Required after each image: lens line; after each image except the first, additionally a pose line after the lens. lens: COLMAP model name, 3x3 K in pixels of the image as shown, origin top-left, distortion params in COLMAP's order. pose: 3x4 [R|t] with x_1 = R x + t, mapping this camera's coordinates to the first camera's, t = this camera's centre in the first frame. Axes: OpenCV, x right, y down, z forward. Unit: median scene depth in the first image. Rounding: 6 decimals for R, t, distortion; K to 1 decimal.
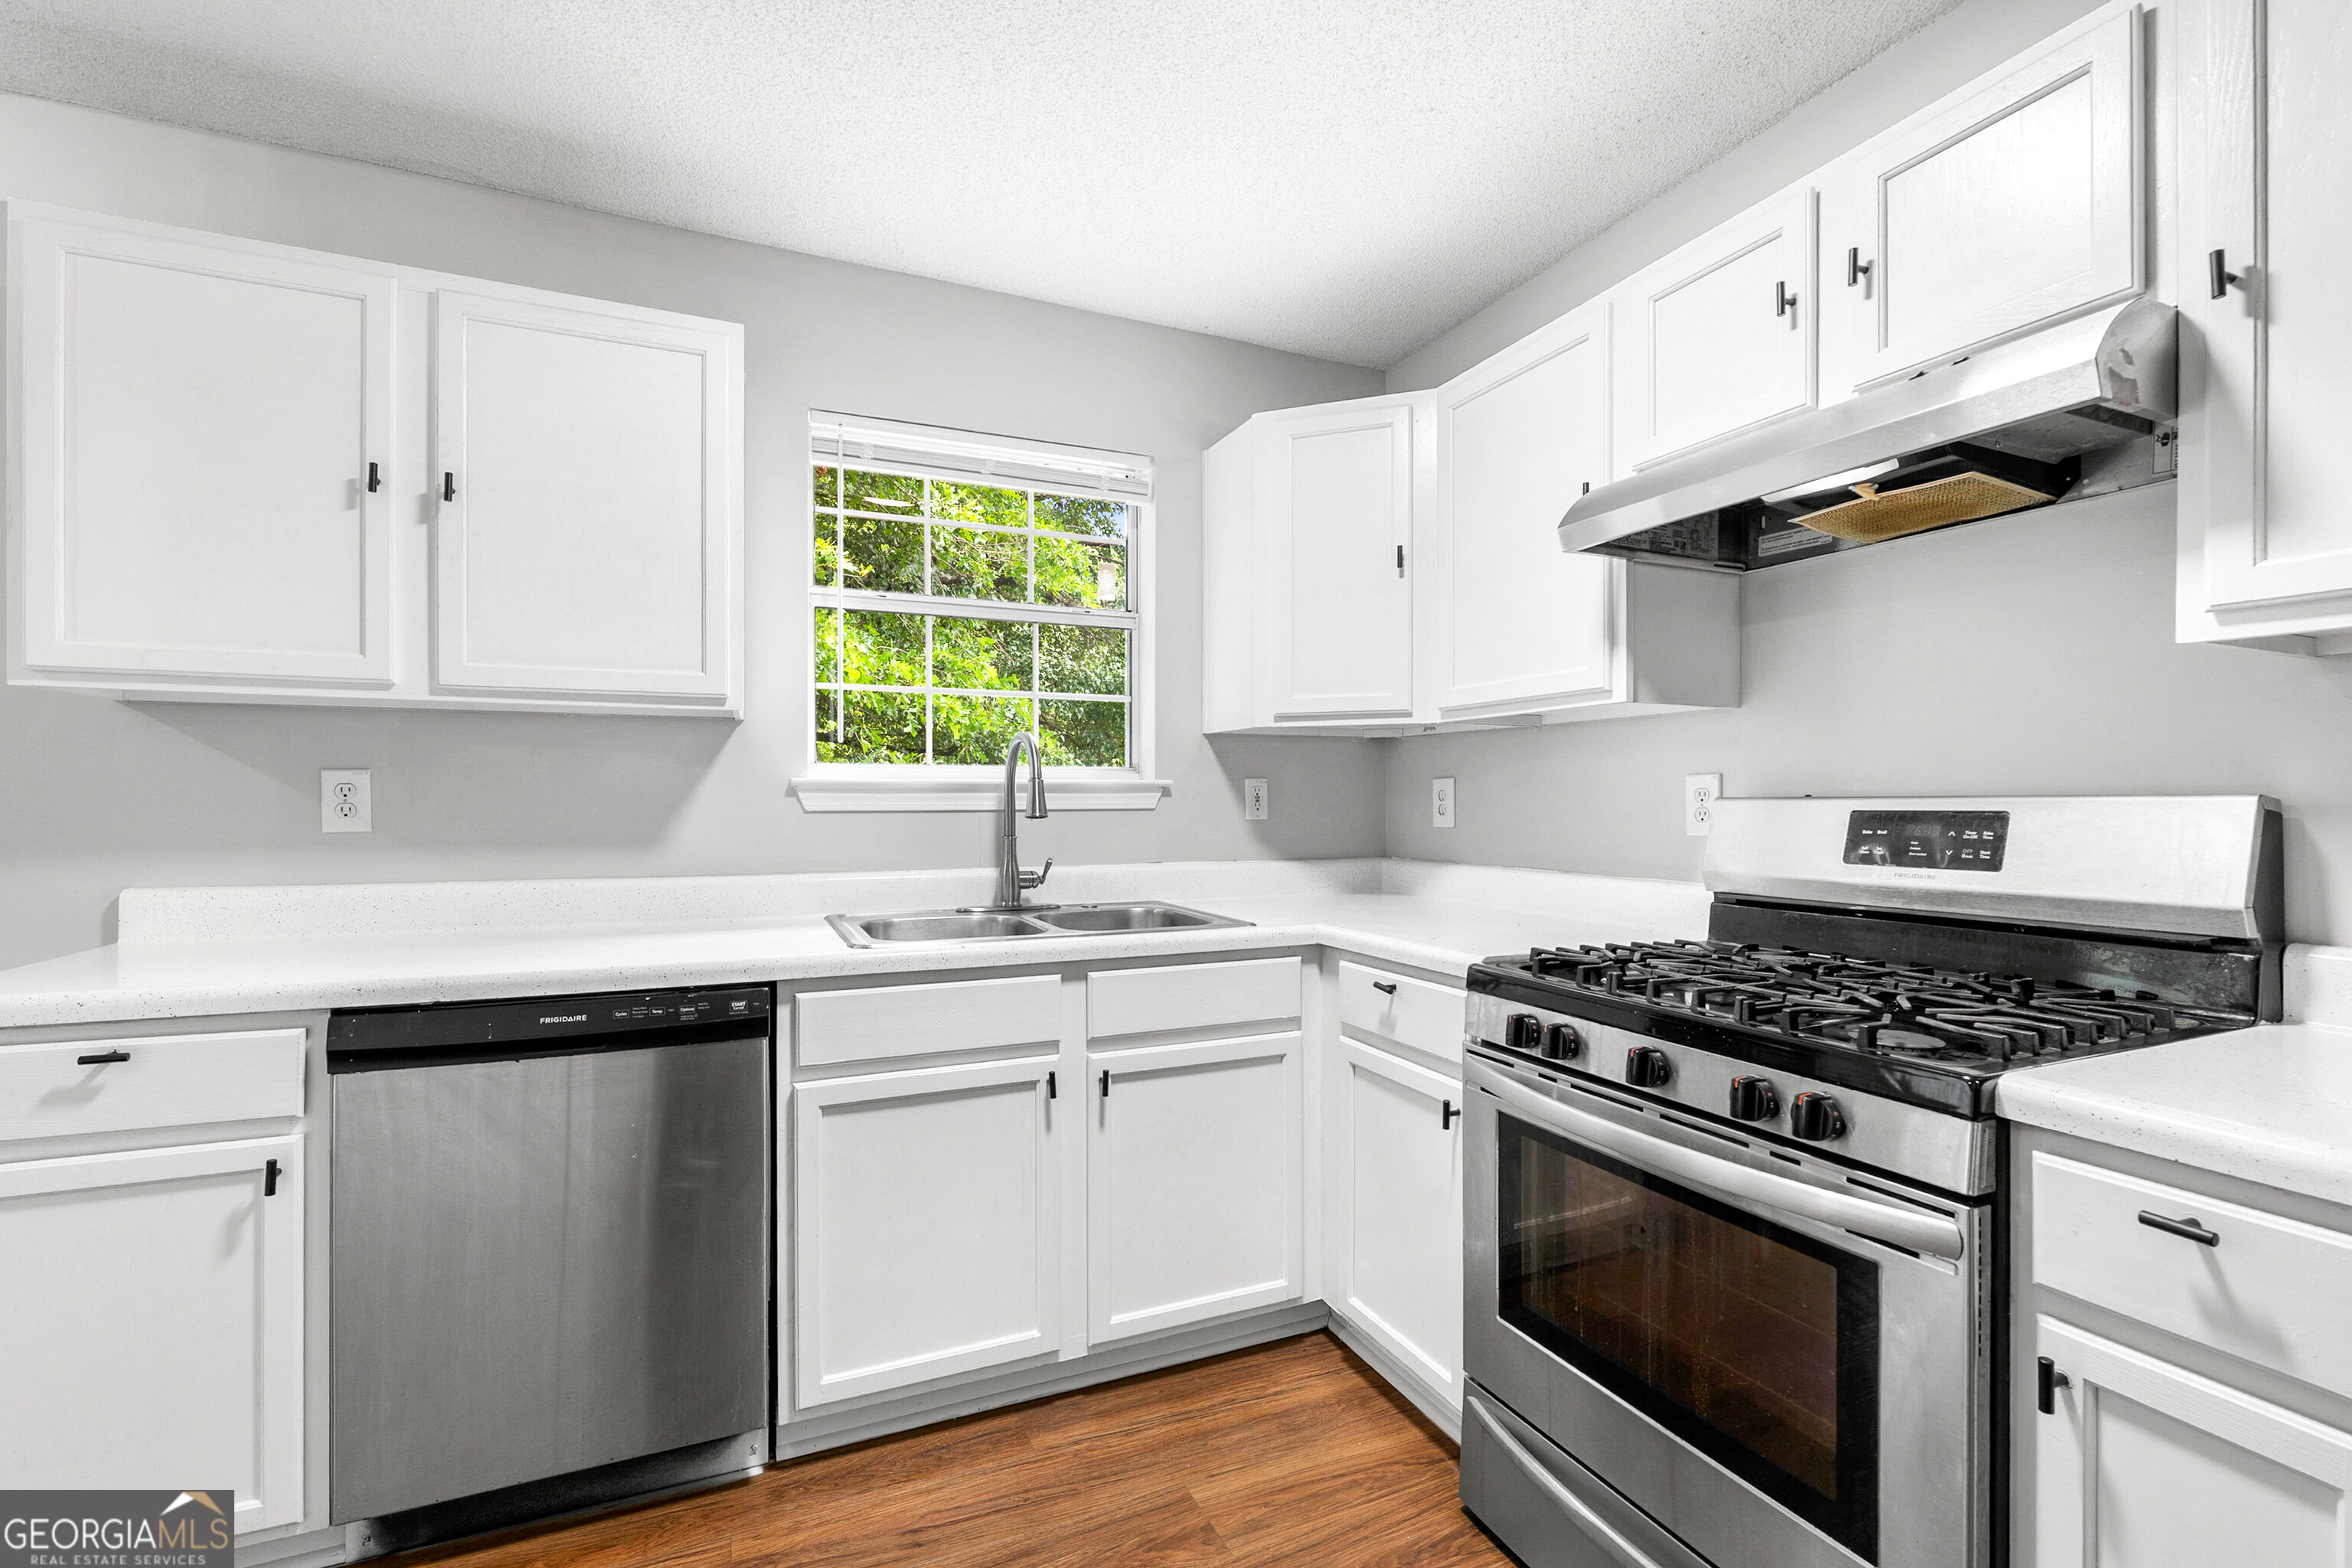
lens RADIAL K [[1017.6, 0, 1172.1], [0, 1017.6, 802.4], [0, 0, 1]] dist [-0.001263, -0.000348]
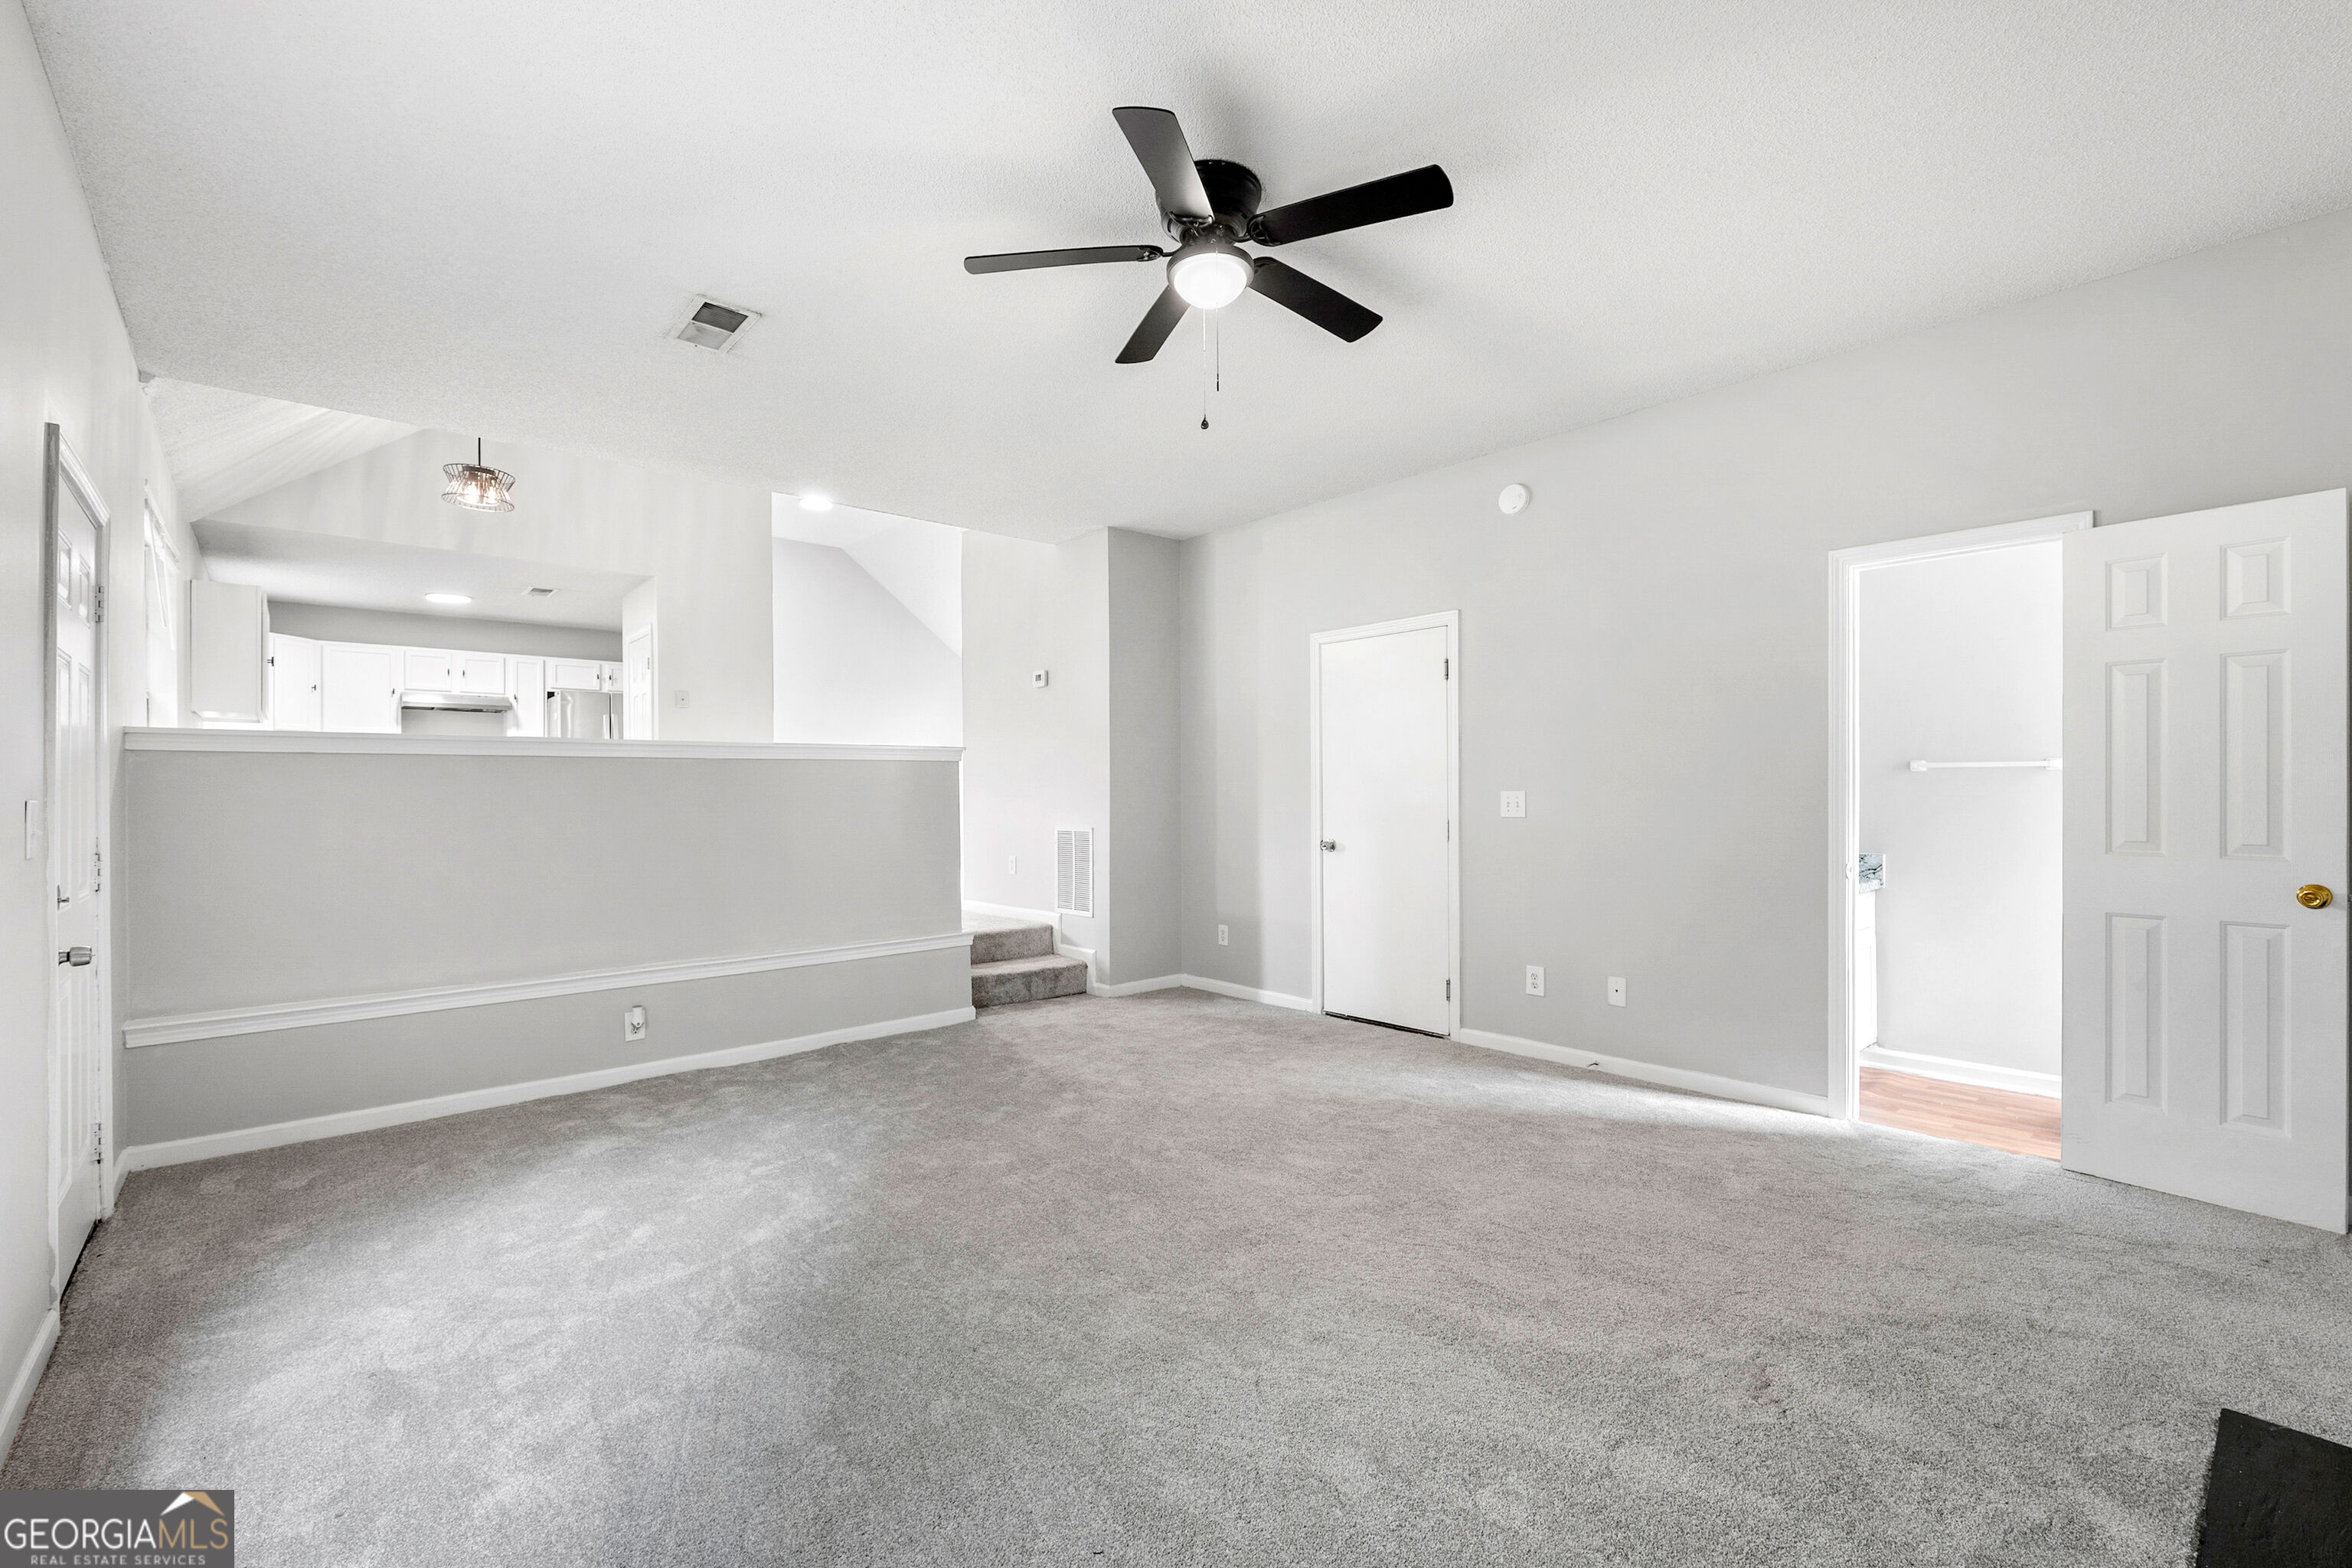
lens RADIAL K [[1017.6, 0, 1172.1], [0, 1017.6, 802.4], [0, 0, 1]] dist [-0.001263, -0.000348]
pose [[-0.288604, -0.008451, 0.957411, -5.570783], [0.004480, 0.999938, 0.010177, 0.190142], [-0.957438, 0.007227, -0.288548, -1.153348]]
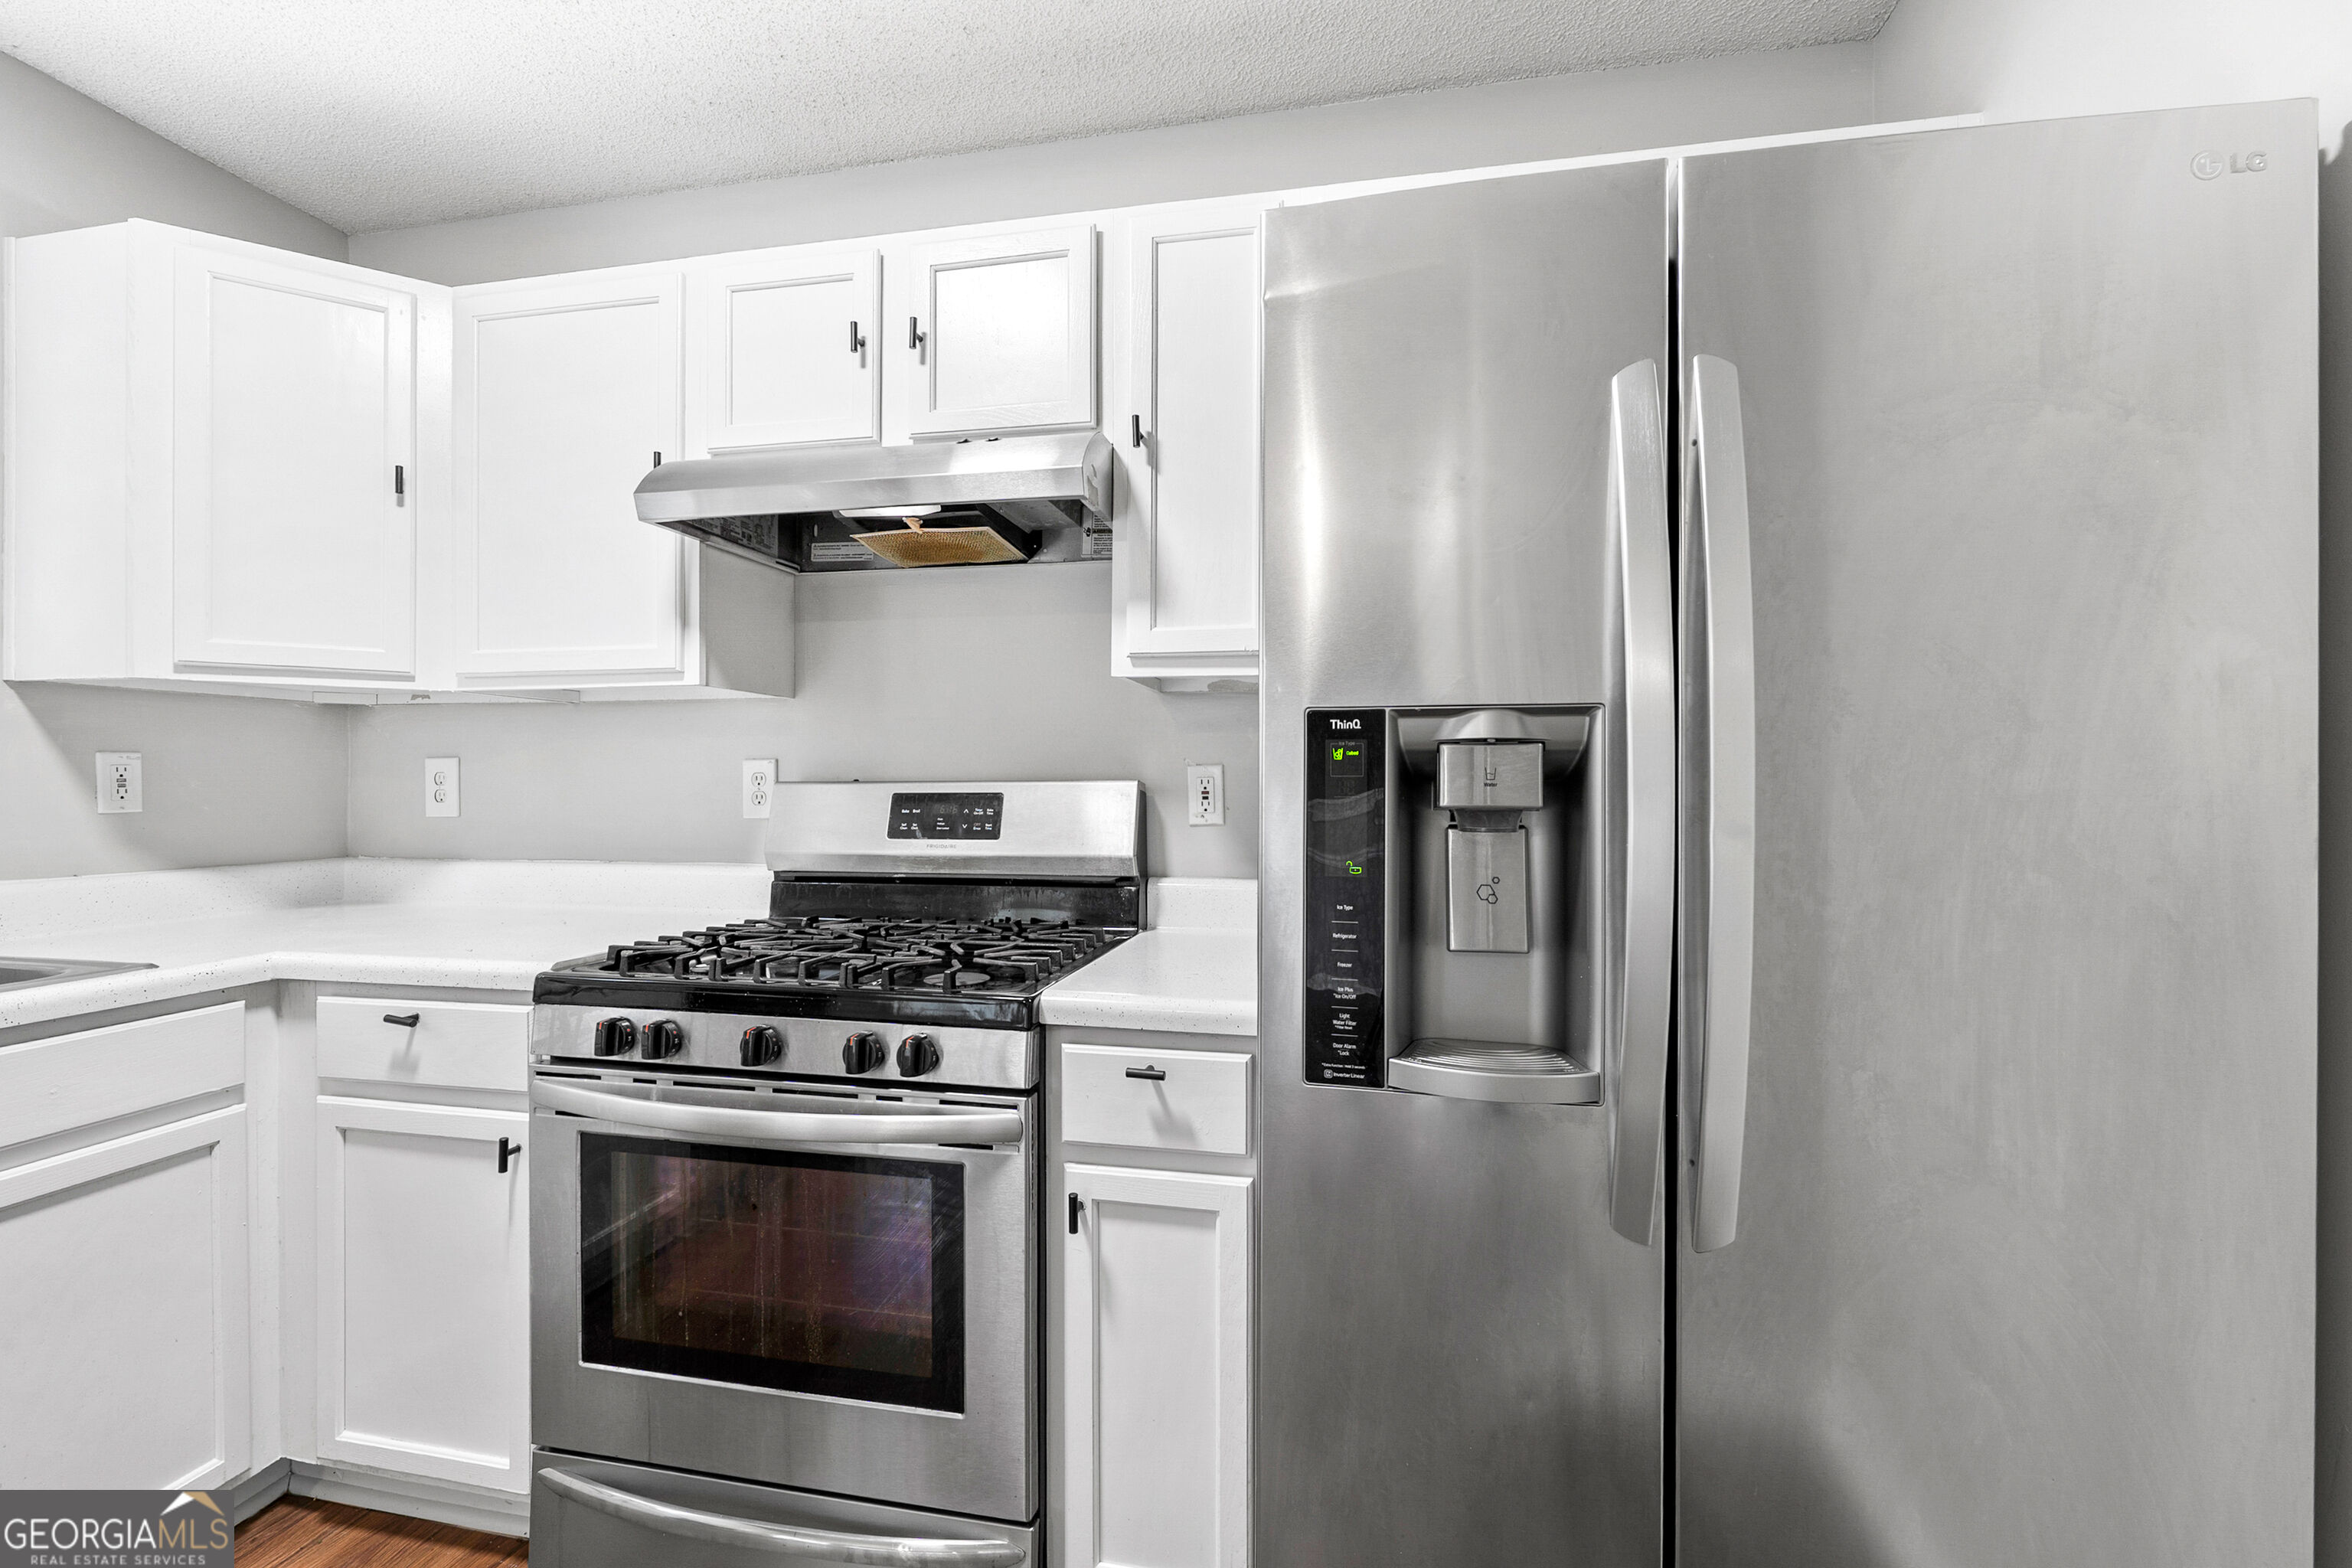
lens RADIAL K [[1012.7, 0, 1175.5], [0, 1012.7, 789.6], [0, 0, 1]] dist [-0.001095, -0.000400]
pose [[0.581513, -0.004418, 0.813525, -0.093243], [0.001756, 0.999990, 0.004175, -0.000423], [-0.813535, -0.000999, 0.581515, 0.055833]]
